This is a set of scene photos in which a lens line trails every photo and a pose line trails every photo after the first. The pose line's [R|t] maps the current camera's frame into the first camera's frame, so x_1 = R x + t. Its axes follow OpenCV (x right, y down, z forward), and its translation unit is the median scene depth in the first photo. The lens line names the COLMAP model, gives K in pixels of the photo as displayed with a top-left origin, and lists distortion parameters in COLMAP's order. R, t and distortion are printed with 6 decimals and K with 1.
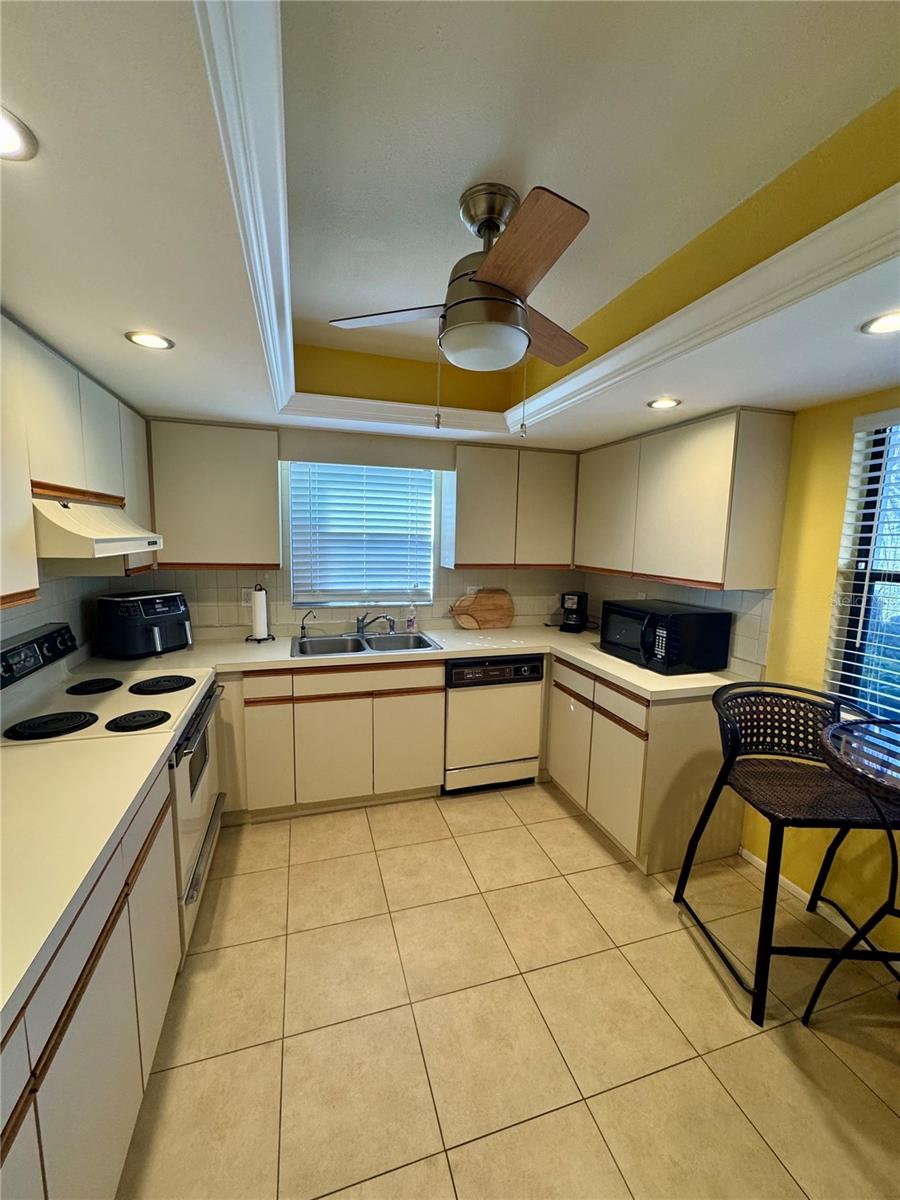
lens RADIAL K [[487.9, 0, 449.2], [0, 487.9, 594.3], [0, 0, 1]] dist [0.020798, -0.002950]
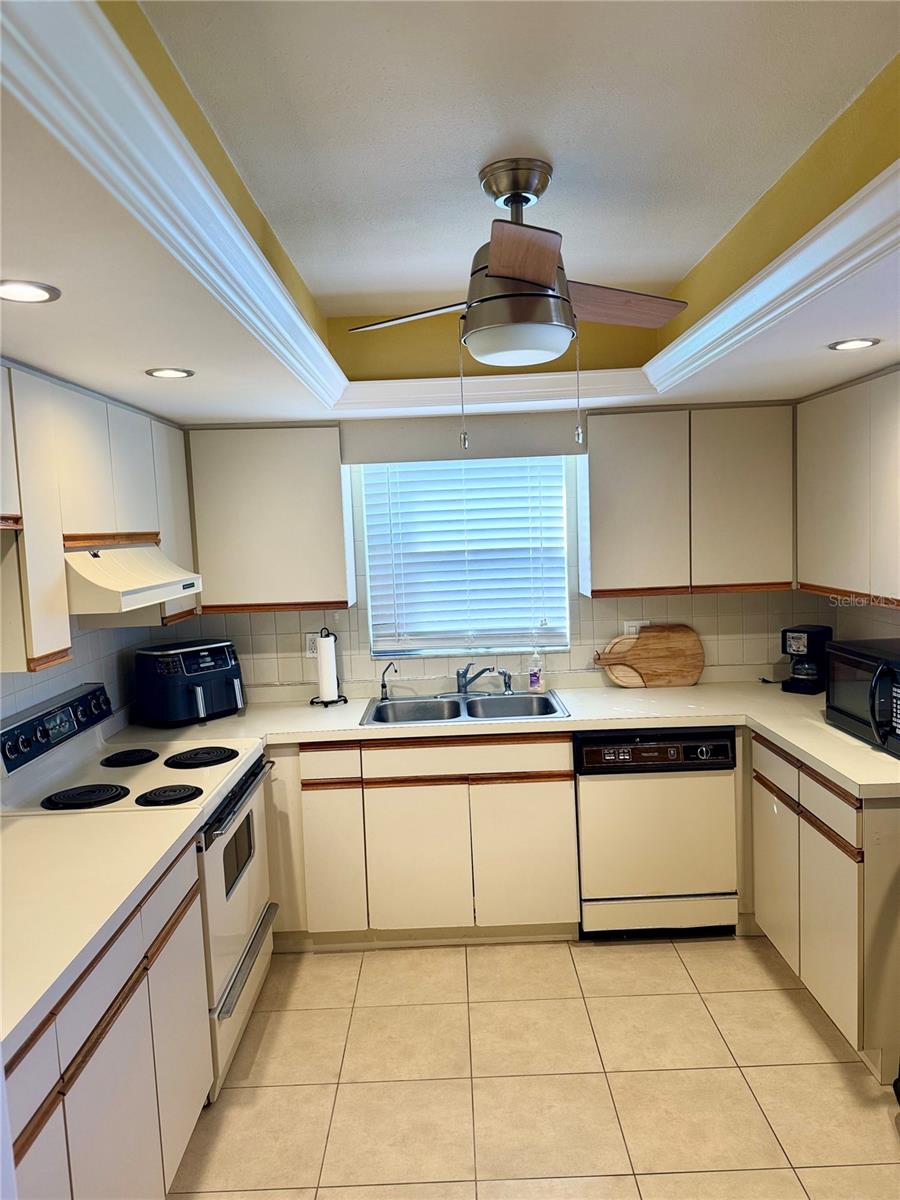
lens RADIAL K [[848.4, 0, 450.0], [0, 848.4, 600.0], [0, 0, 1]] dist [0.142396, -0.124295]
pose [[0.956973, -0.034226, -0.288150, 0.197028], [0.025003, 0.999052, -0.035629, -0.014009], [0.289097, 0.026891, 0.956922, -0.217885]]
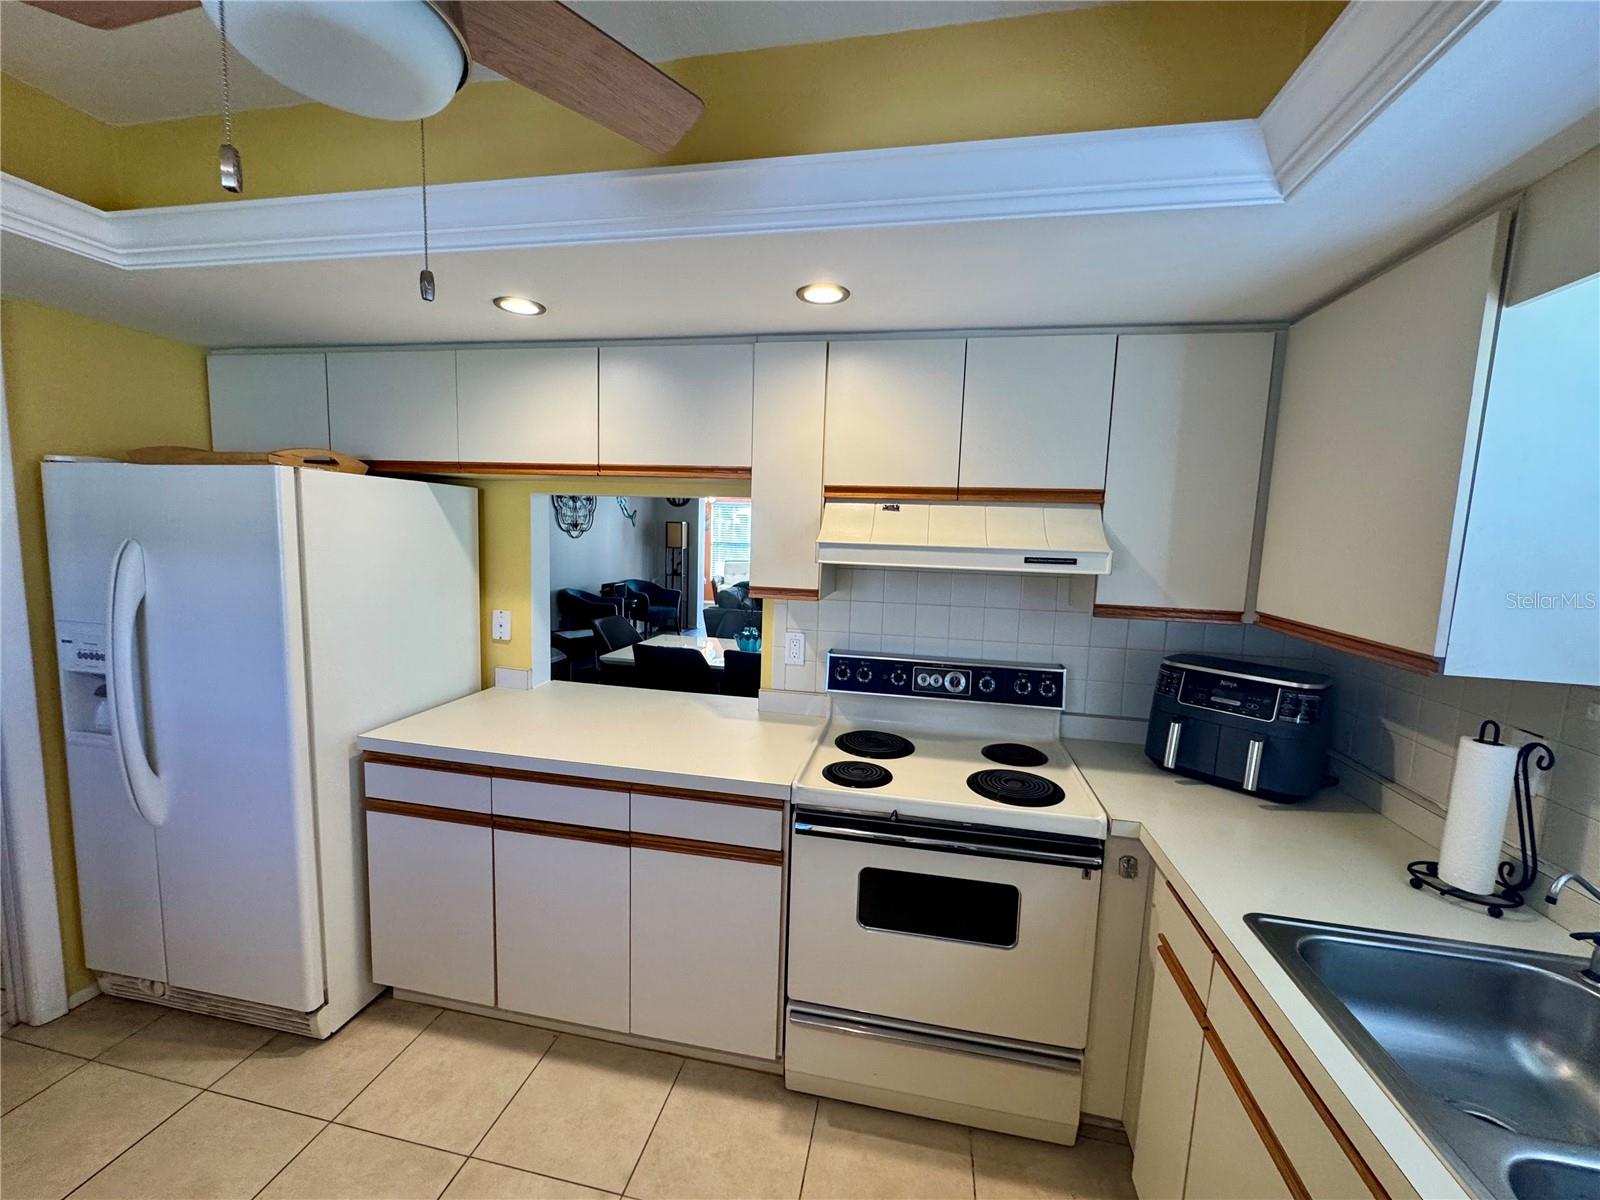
lens RADIAL K [[650.6, 0, 800.0], [0, 650.6, 600.0], [0, 0, 1]] dist [0.020798, -0.002950]
pose [[-0.471805, 0.062584, -0.879479, 0.215642], [-0.150068, 0.977224, 0.150045, -0.107060], [0.868838, 0.202774, -0.451667, 0.895742]]
